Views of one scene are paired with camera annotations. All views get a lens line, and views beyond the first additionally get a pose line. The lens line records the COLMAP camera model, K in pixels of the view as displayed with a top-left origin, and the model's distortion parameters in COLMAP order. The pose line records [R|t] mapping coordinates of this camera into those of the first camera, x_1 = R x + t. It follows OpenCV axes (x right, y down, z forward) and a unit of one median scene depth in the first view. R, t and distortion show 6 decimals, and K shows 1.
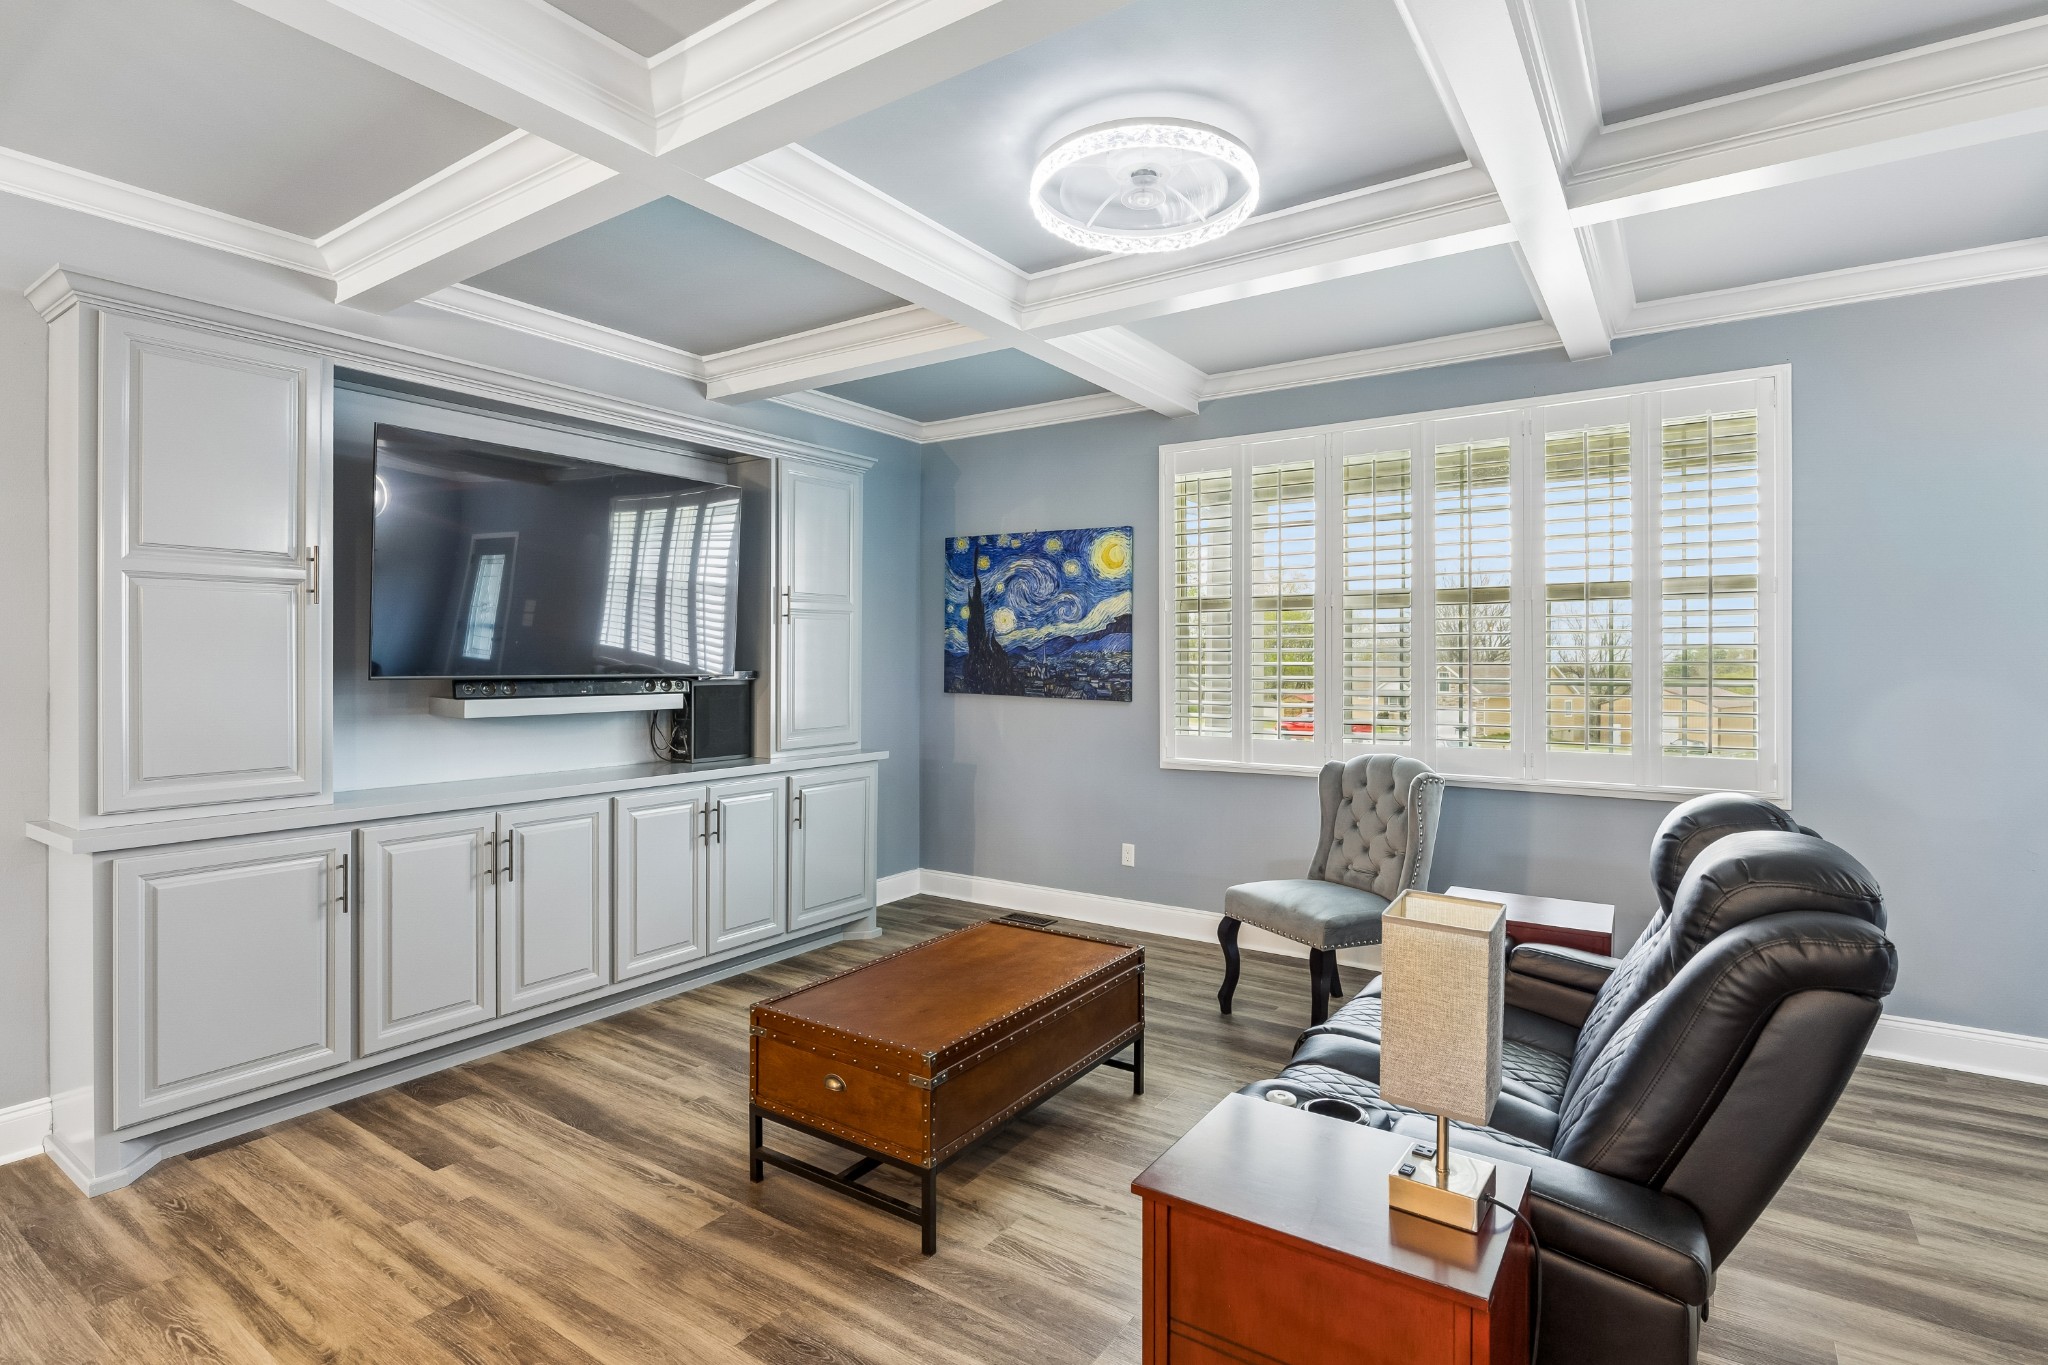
lens RADIAL K [[995.9, 0, 1024.5], [0, 995.9, 664.4], [0, 0, 1]] dist [0.004190, 0.000174]
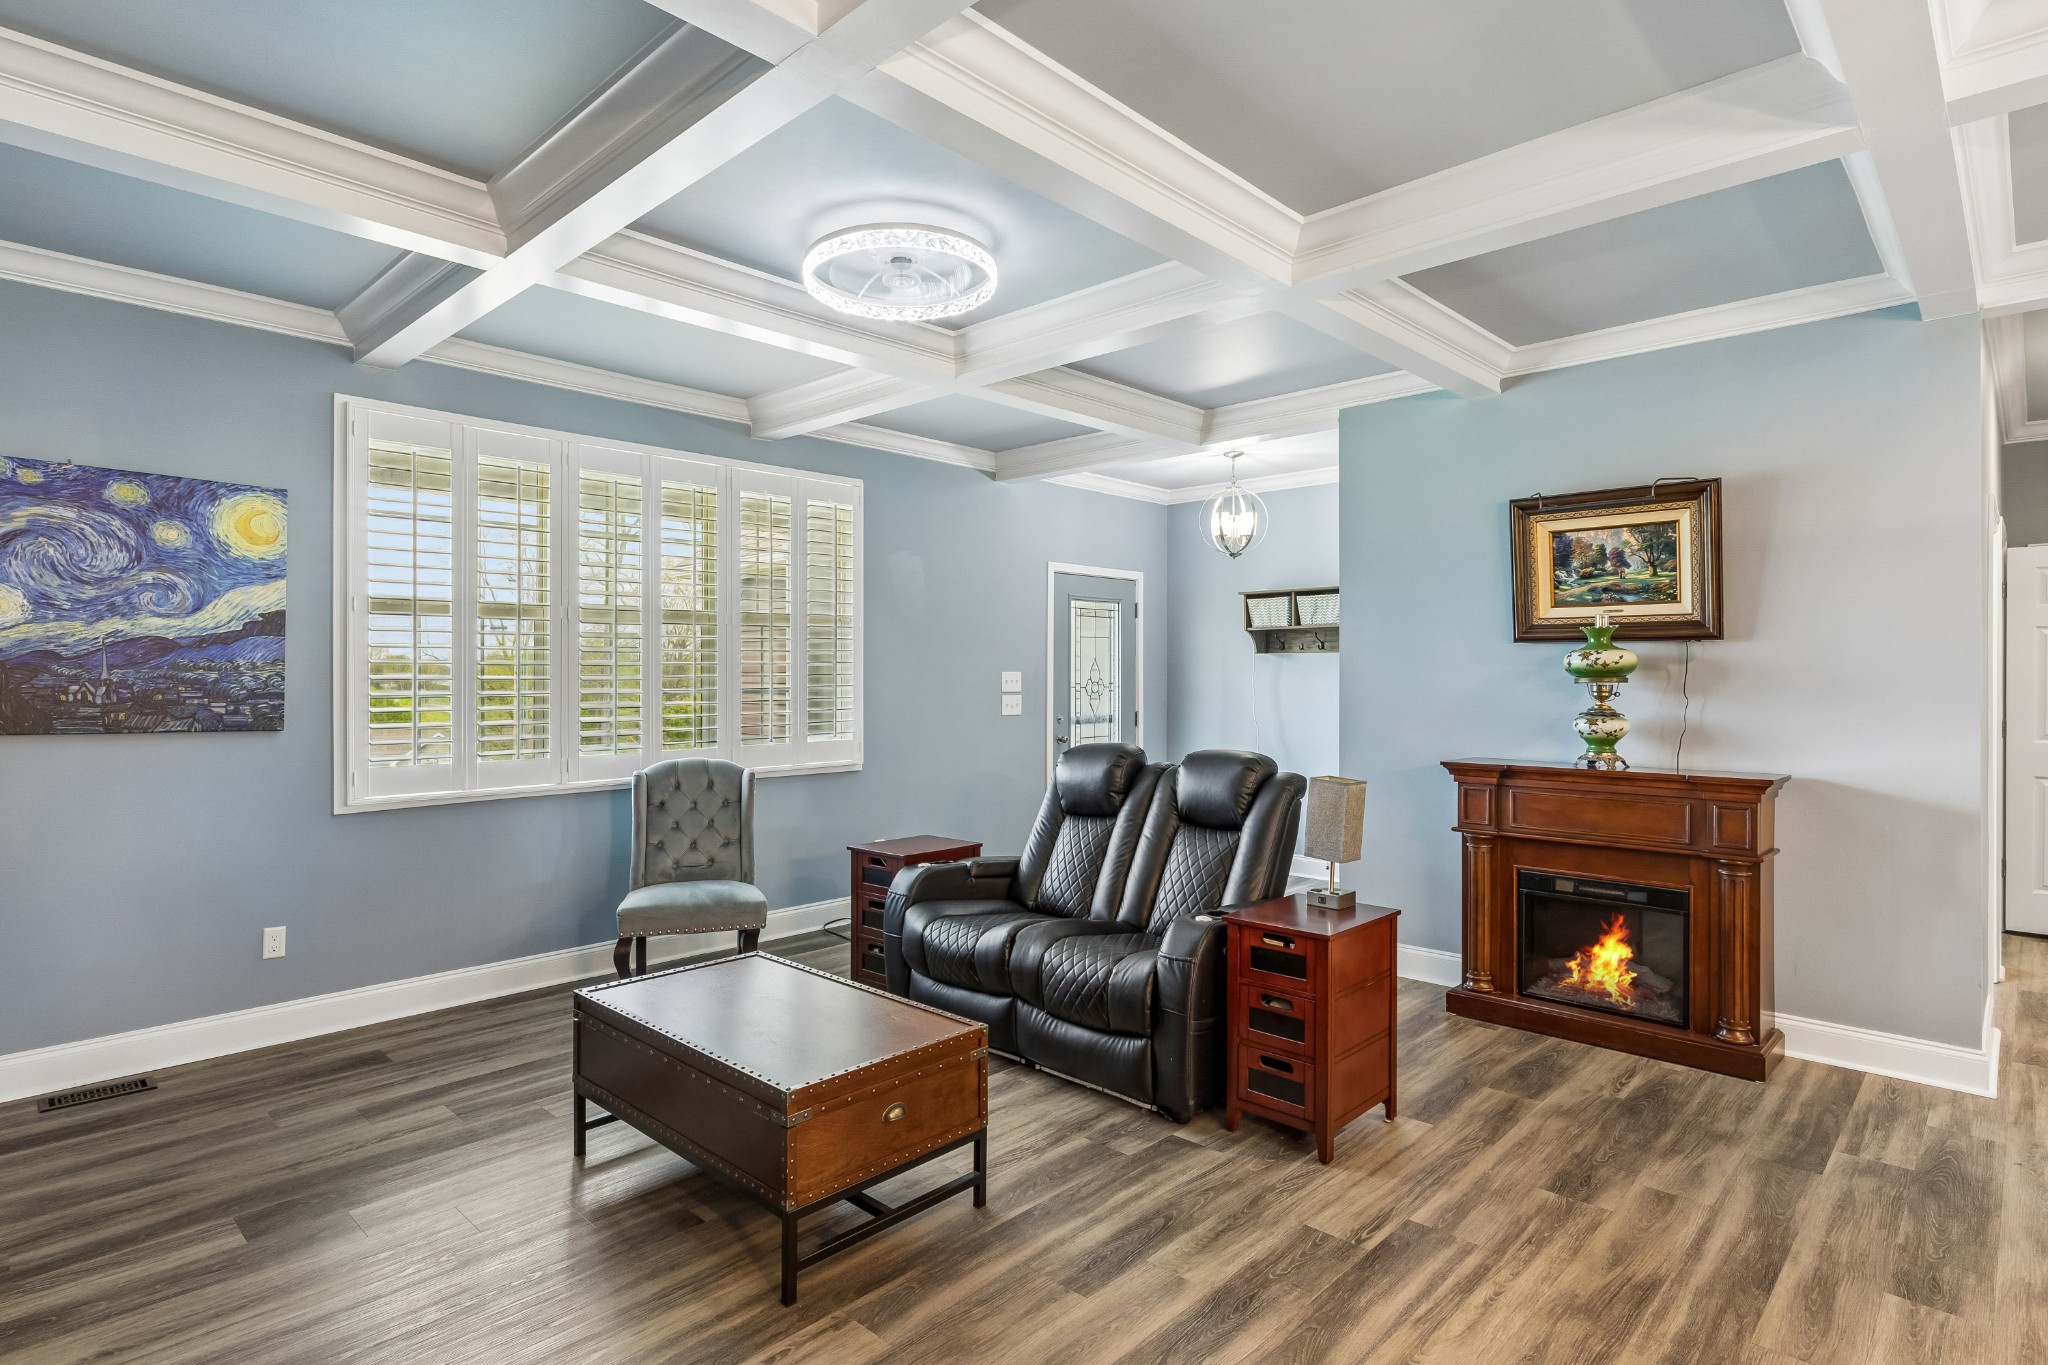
lens RADIAL K [[1046.2, 0, 1023.1], [0, 1046.2, 671.1], [0, 0, 1]] dist [-0.000345, -0.000512]
pose [[0.164903, 0.002389, 0.986307, -0.546283], [0.007608, 0.999964, -0.003694, 0.000692], [-0.986280, 0.008113, 0.164879, 0.333255]]
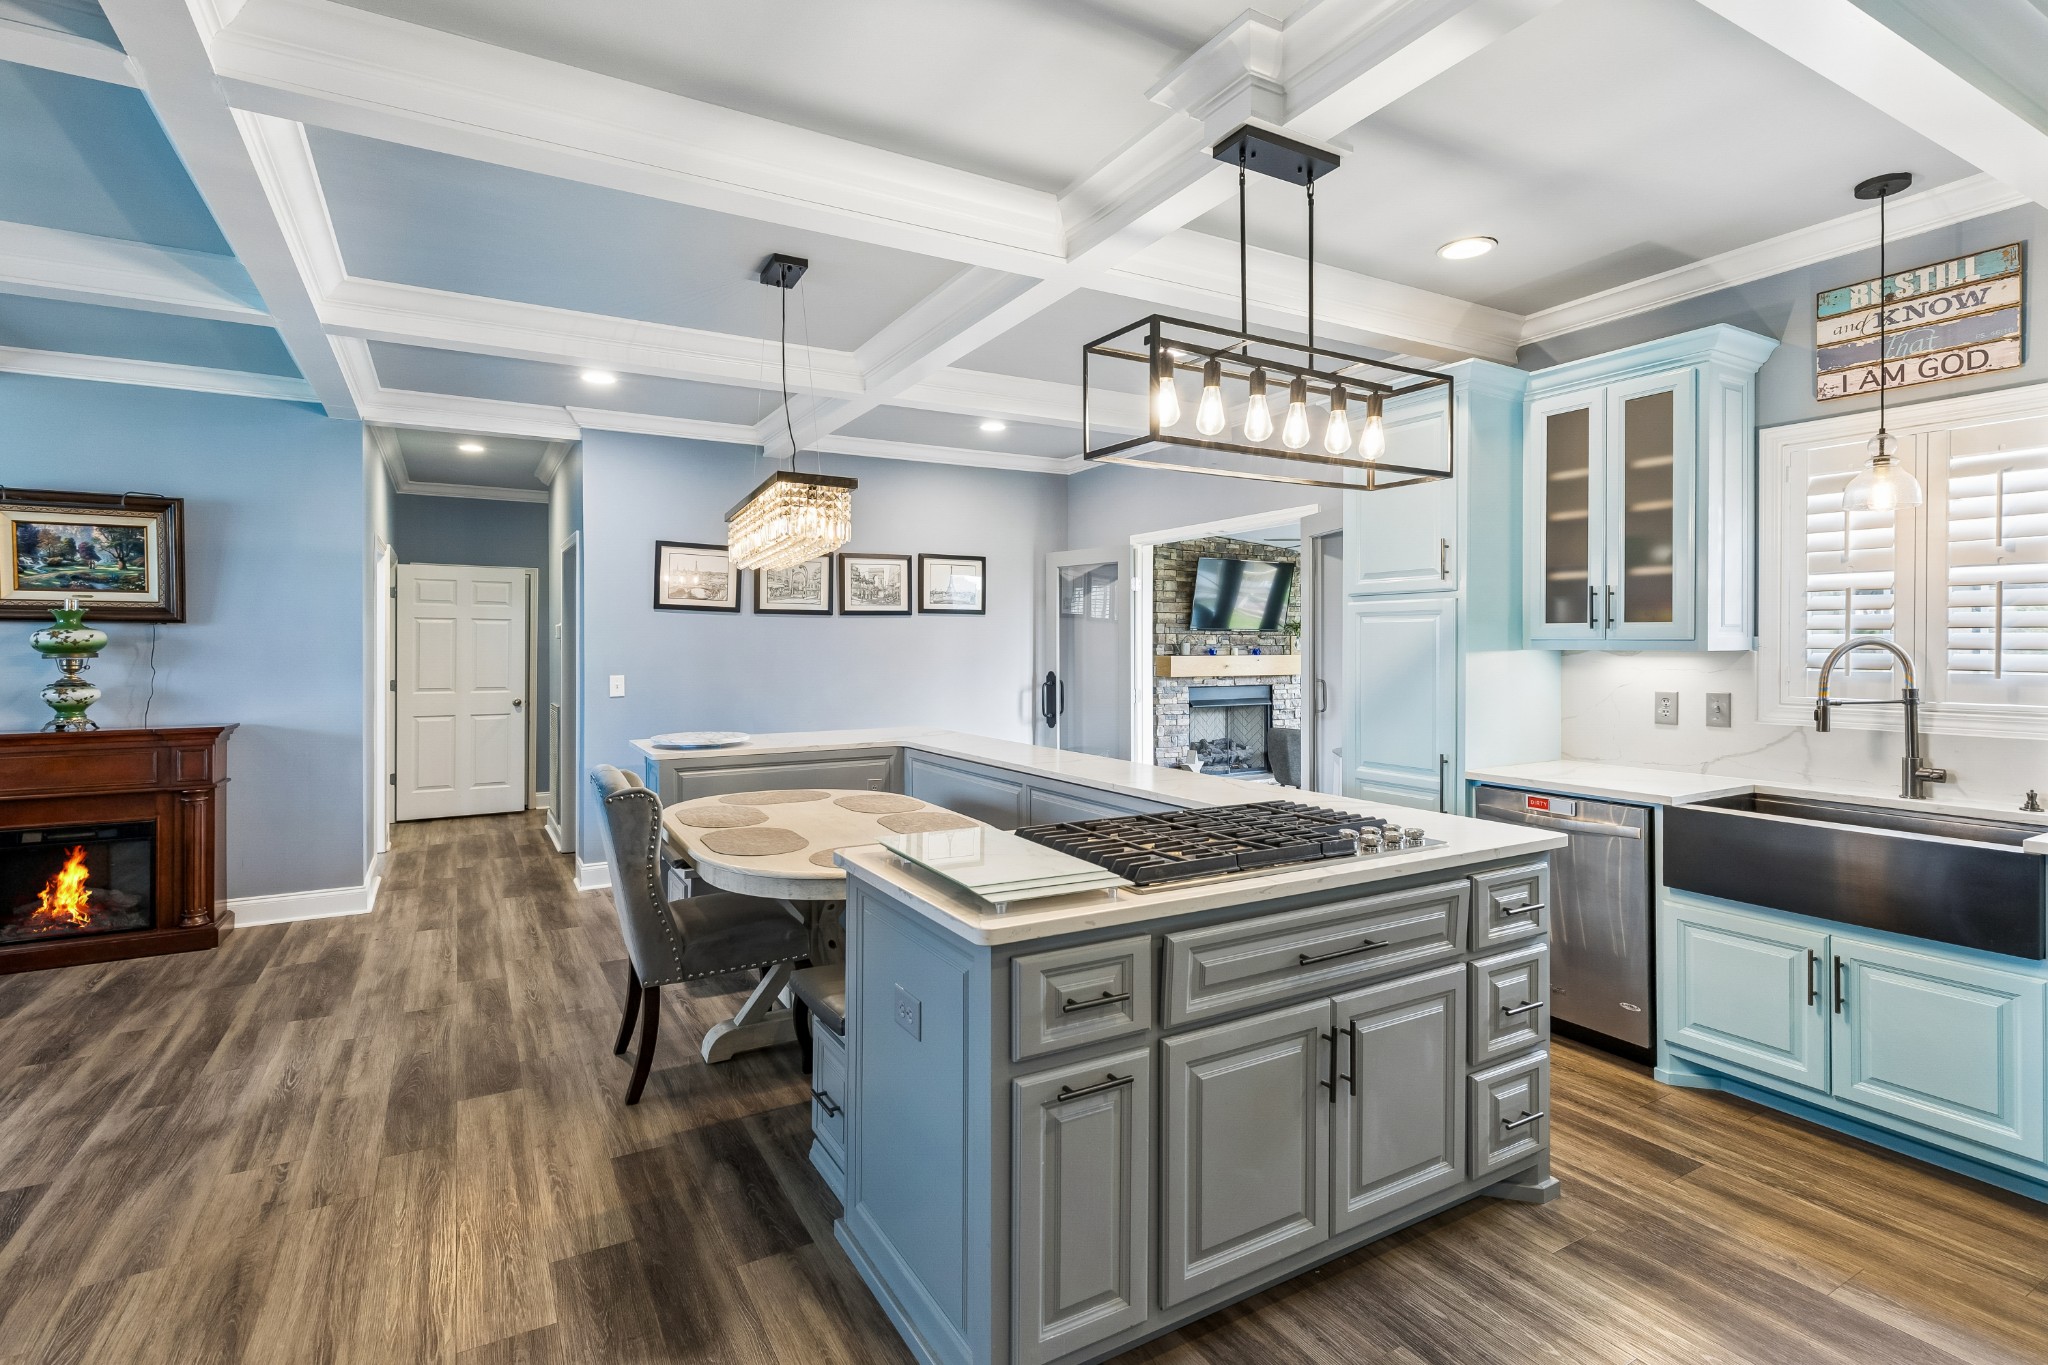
lens RADIAL K [[995.9, 0, 1028.0], [0, 995.9, 642.8], [0, 0, 1]] dist [0.004190, 0.000174]
pose [[-0.899943, 0.003305, 0.435994, -0.719357], [0.006143, 0.999968, 0.005099, -0.001175], [-0.435964, 0.007268, -0.899935, 0.407217]]
